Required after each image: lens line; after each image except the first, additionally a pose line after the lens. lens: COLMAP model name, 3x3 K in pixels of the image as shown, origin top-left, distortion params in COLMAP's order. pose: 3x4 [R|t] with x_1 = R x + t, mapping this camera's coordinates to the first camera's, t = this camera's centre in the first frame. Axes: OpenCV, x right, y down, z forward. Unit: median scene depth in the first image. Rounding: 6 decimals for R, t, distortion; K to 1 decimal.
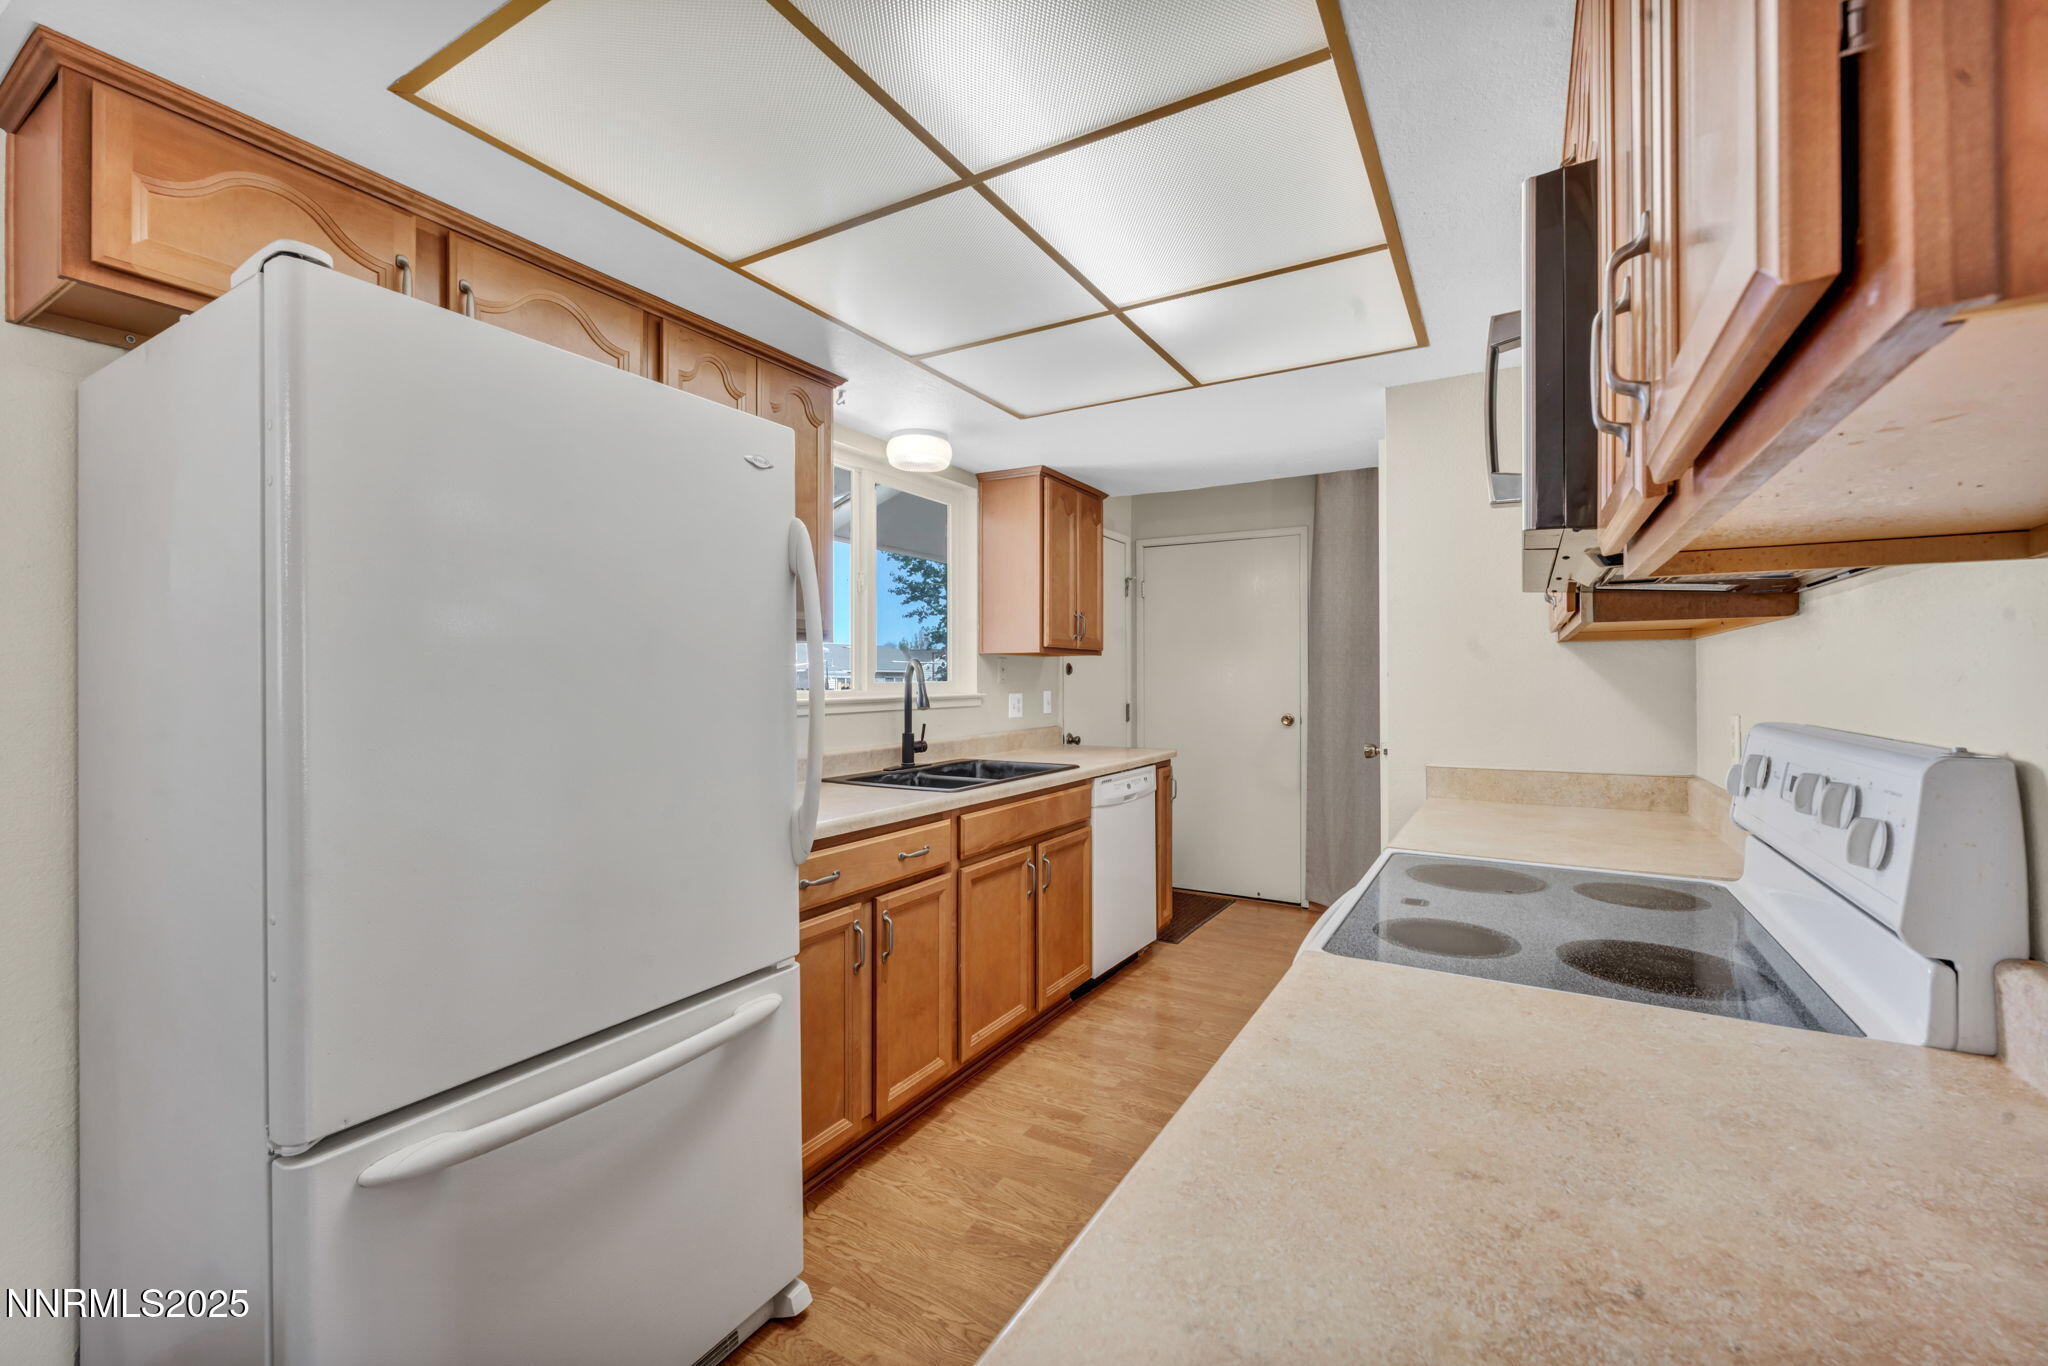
lens RADIAL K [[845.8, 0, 1026.9], [0, 845.8, 679.2], [0, 0, 1]] dist [0.001875, 0.000527]
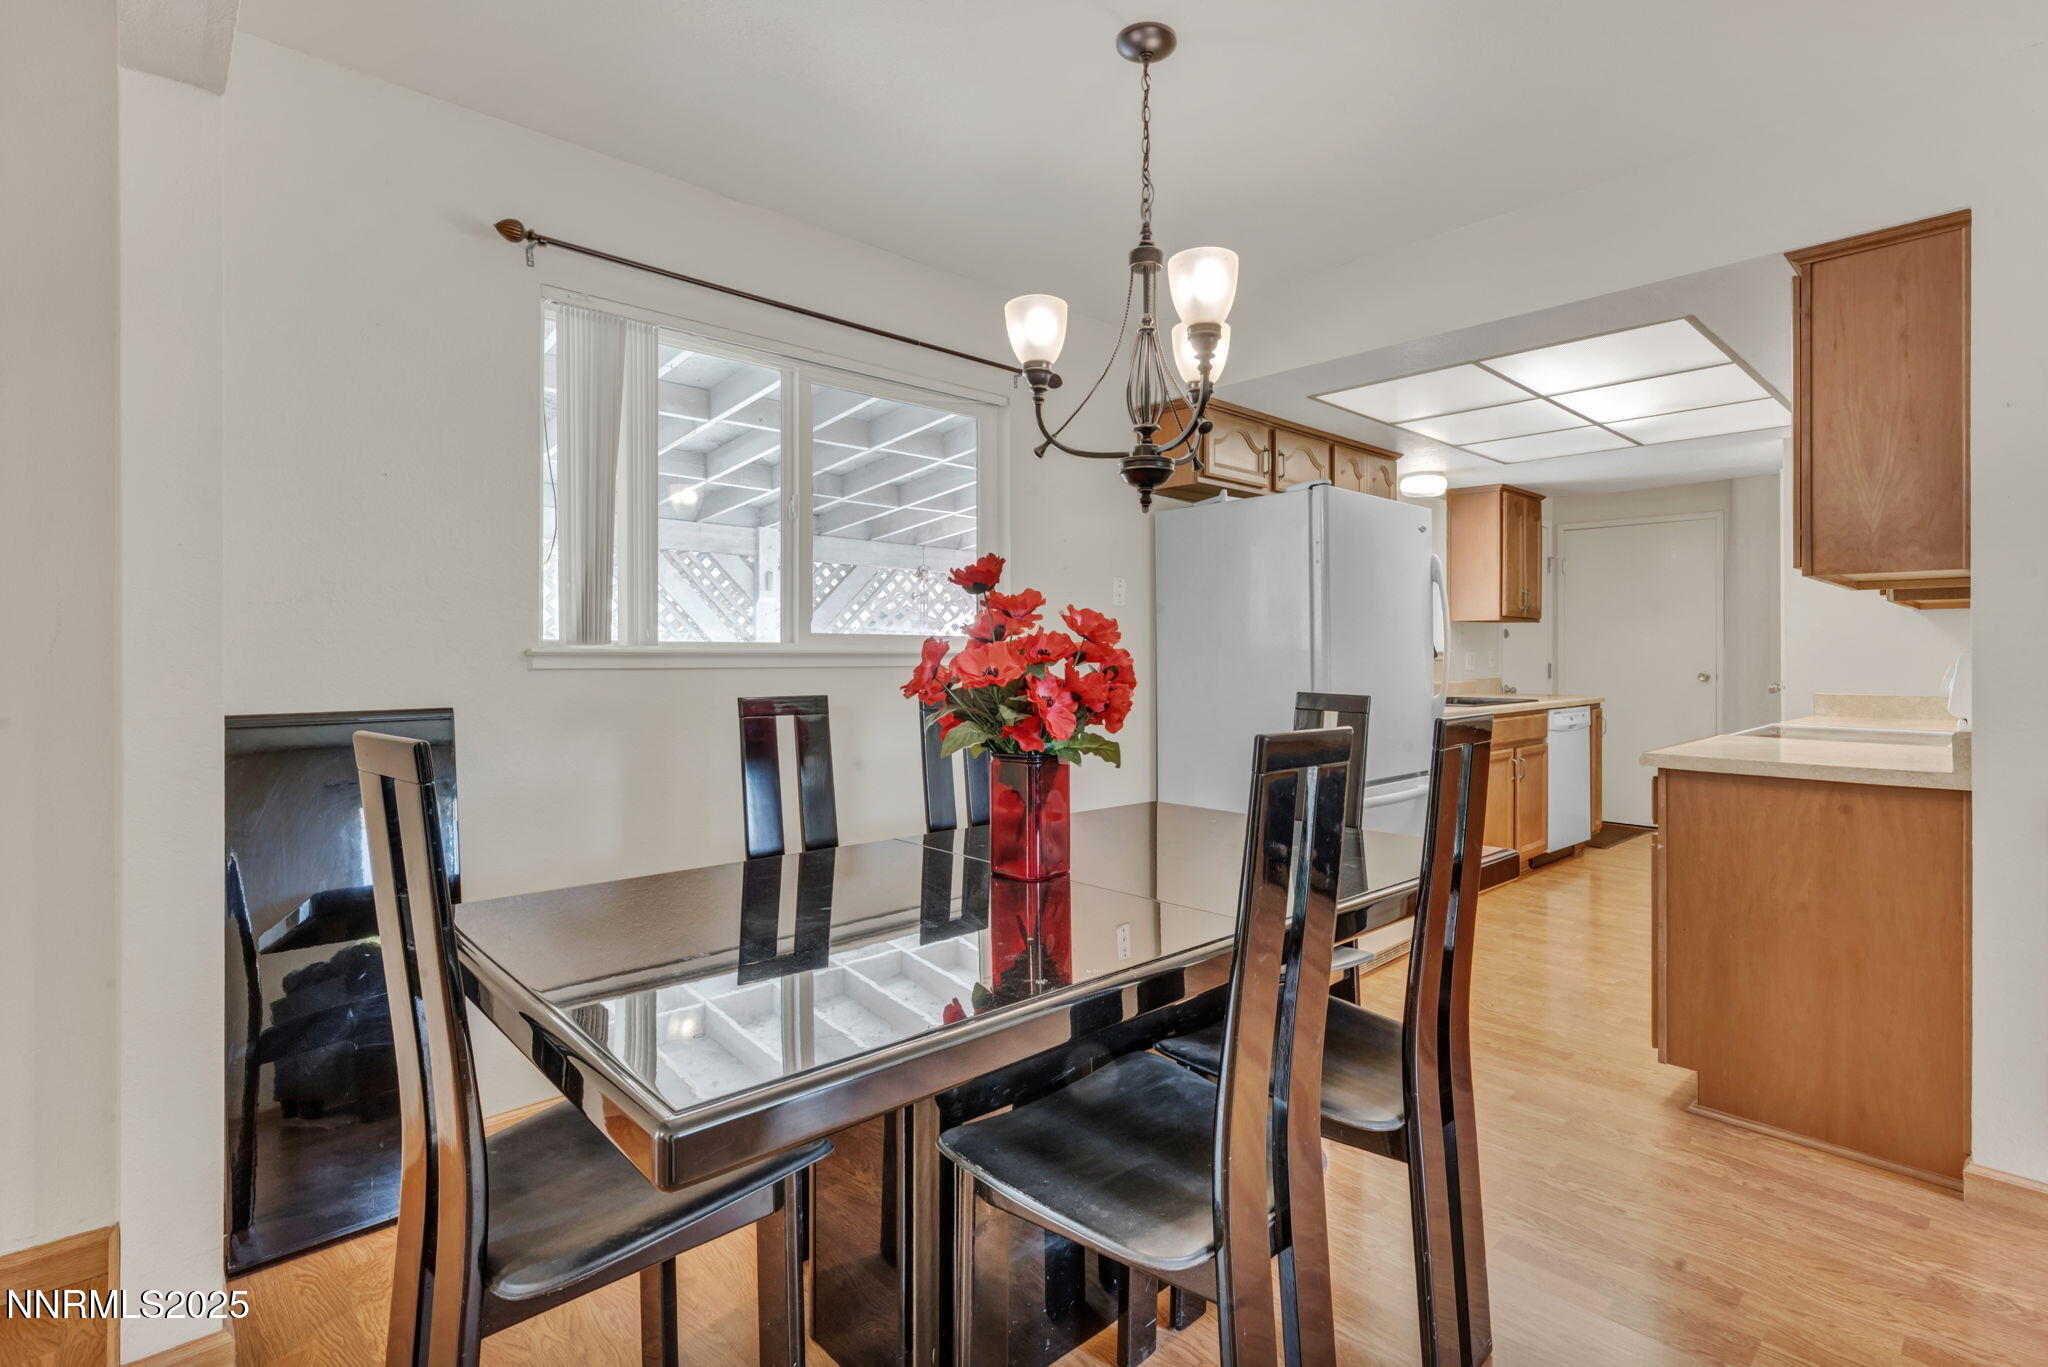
lens RADIAL K [[976.2, 0, 1077.4], [0, 976.2, 655.6], [0, 0, 1]] dist [0.001479, 0.000297]
pose [[0.964930, 0.001374, -0.262504, -0.231710], [-0.001103, 0.999999, 0.001180, 0.025022], [0.262506, -0.000849, 0.964930, -0.710161]]
